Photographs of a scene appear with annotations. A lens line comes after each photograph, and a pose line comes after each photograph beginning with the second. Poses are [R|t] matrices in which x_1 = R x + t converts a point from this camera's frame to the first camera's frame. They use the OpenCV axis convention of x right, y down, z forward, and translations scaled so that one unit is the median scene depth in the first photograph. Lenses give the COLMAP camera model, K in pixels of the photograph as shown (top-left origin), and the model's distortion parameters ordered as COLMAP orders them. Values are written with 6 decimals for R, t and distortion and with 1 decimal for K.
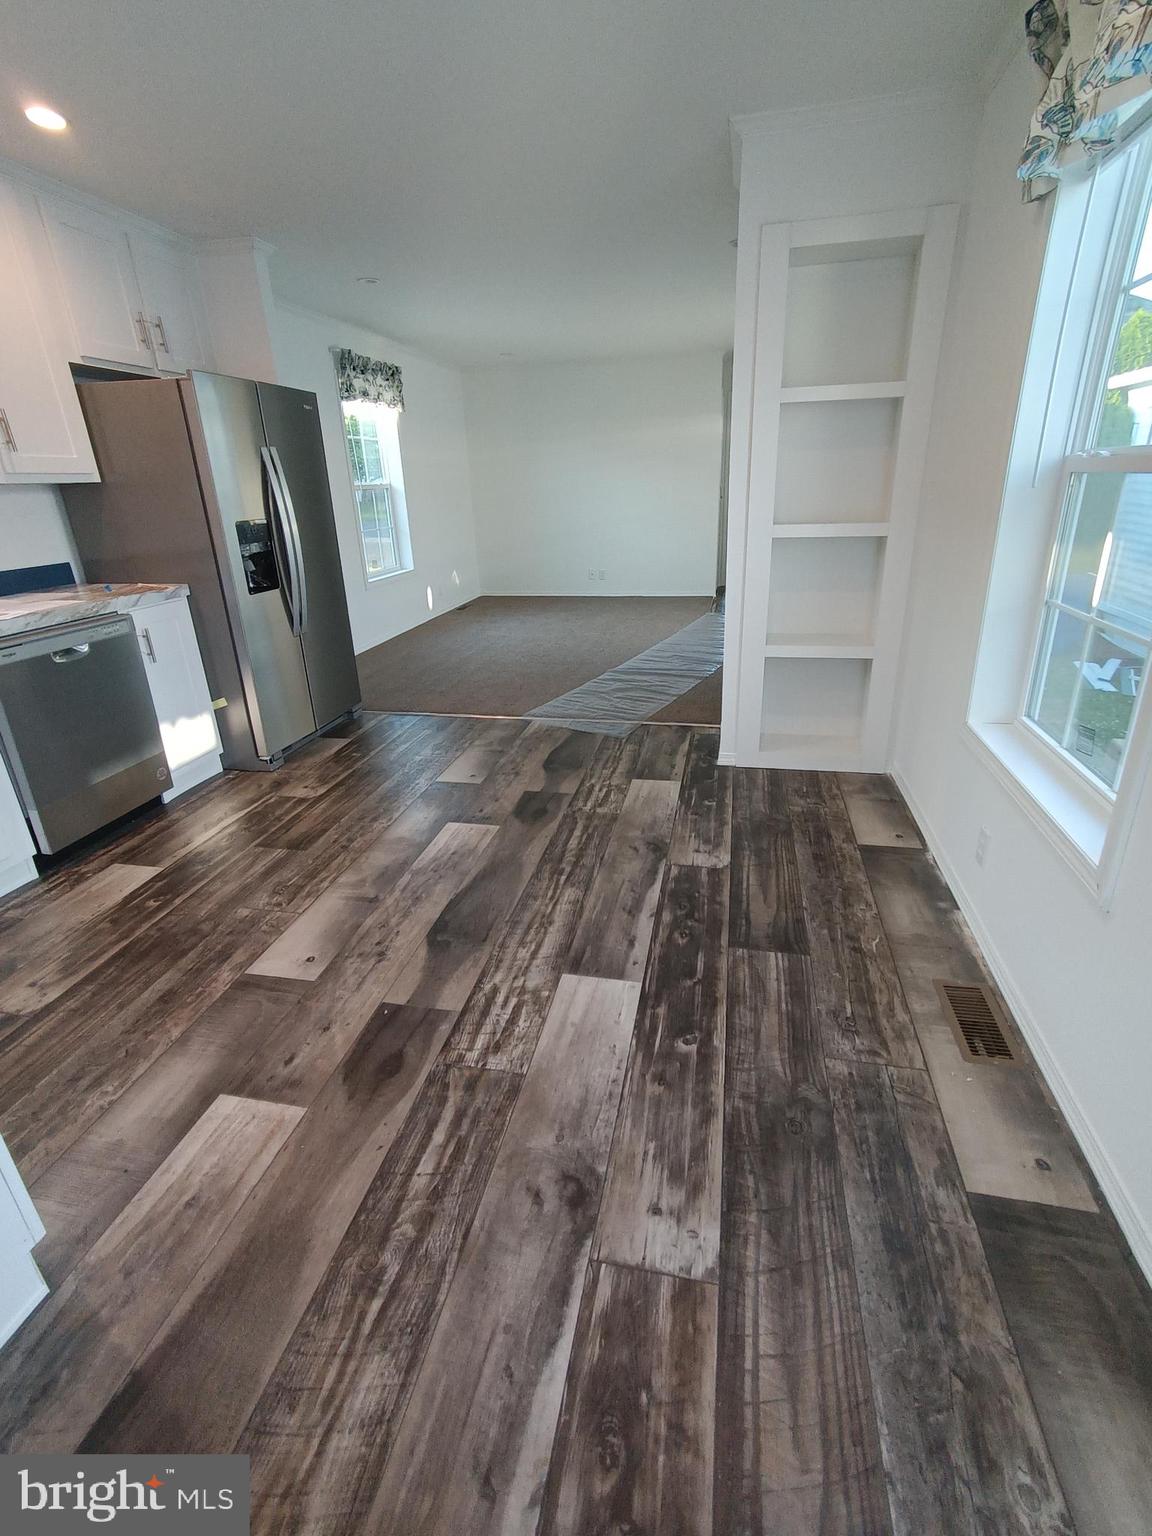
lens RADIAL K [[697.0, 0, 576.0], [0, 697.0, 768.0], [0, 0, 1]] dist [0.000675, 0.000135]
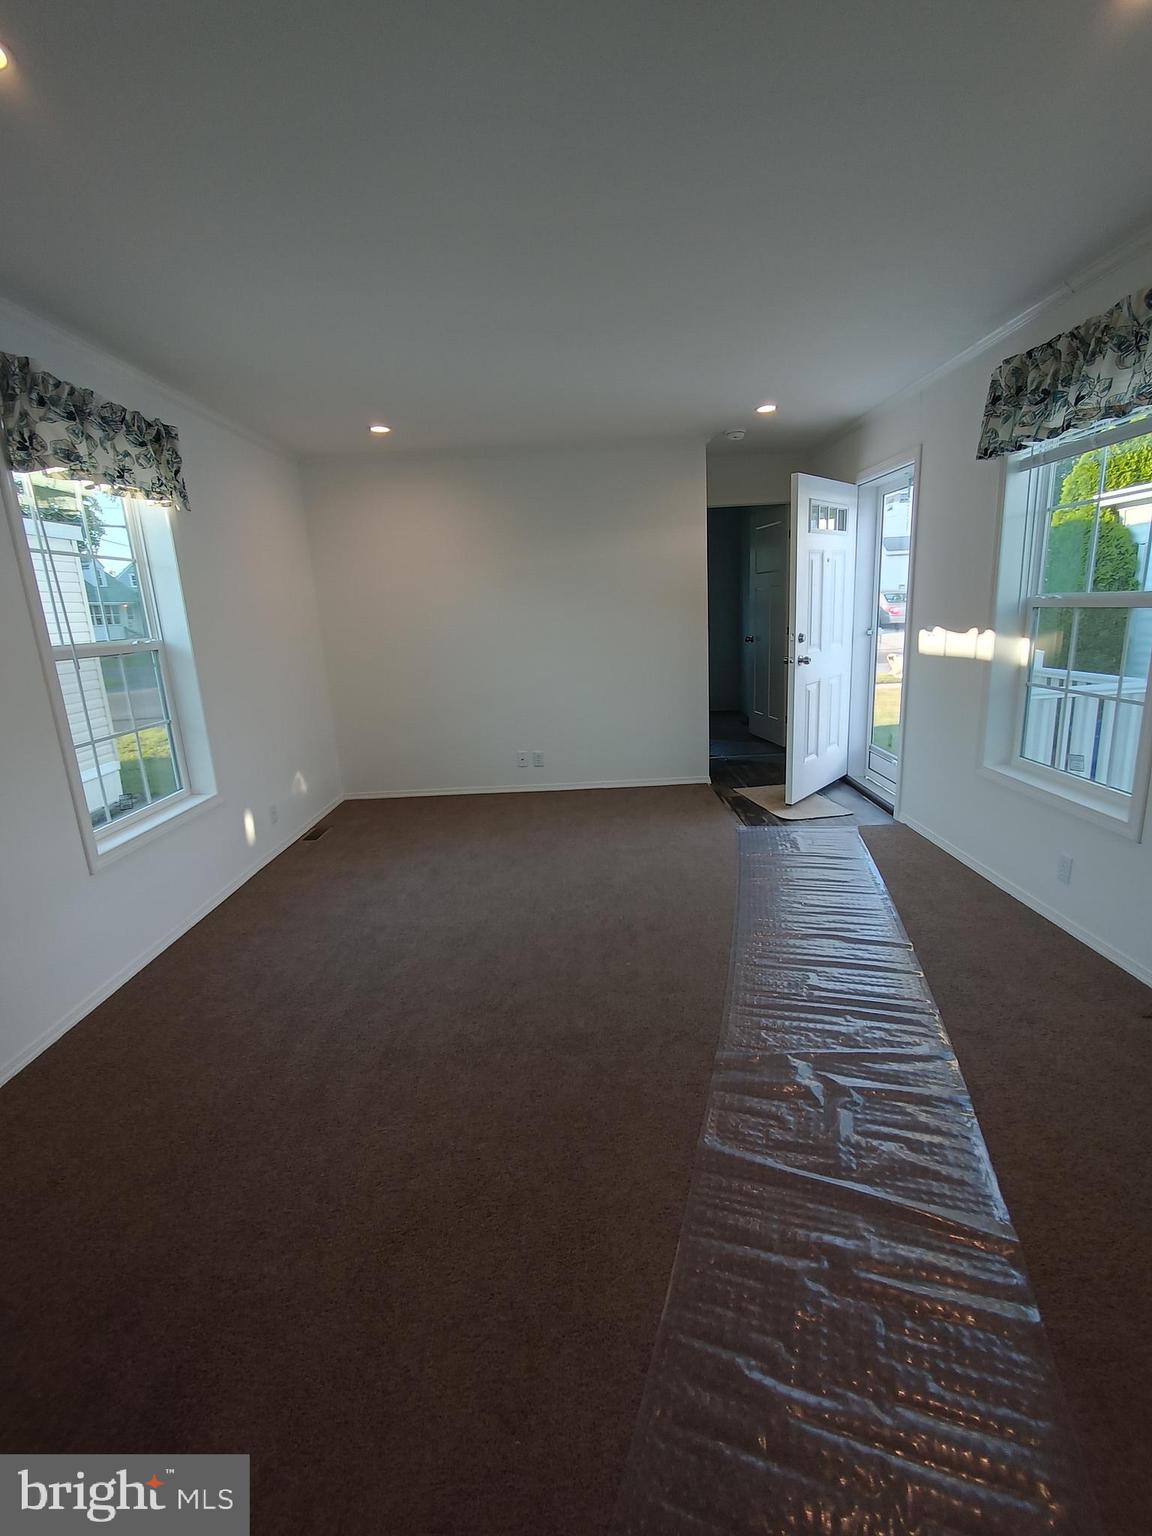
lens RADIAL K [[697.0, 0, 576.0], [0, 697.0, 768.0], [0, 0, 1]] dist [0.000675, 0.000135]
pose [[0.974758, -0.065739, 0.213365, -0.092010], [0.100513, 0.982556, -0.156462, -0.223787], [-0.199357, 0.173959, 0.964362, 0.501198]]
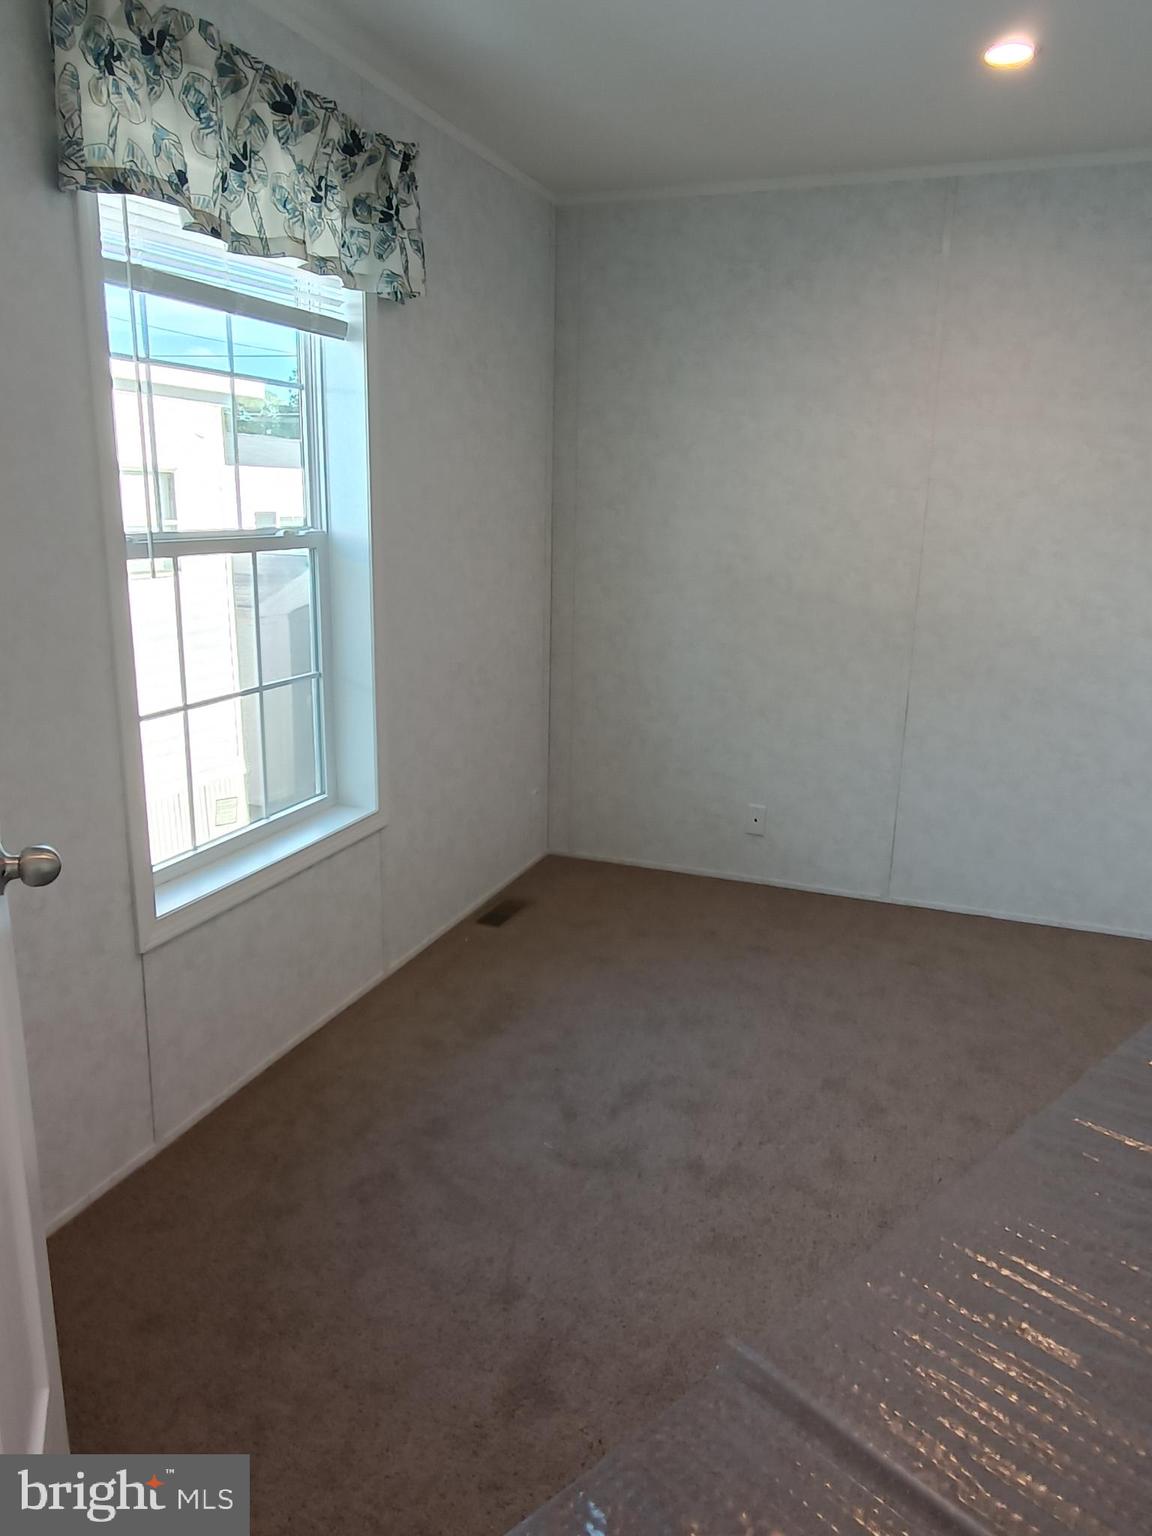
lens RADIAL K [[697.0, 0, 576.0], [0, 697.0, 768.0], [0, 0, 1]] dist [0.000675, 0.000135]
pose [[0.990546, 0.105773, -0.087358, -0.147758], [-0.107712, 0.994023, -0.017775, -0.381861], [0.084956, 0.027017, 0.996018, 0.870433]]
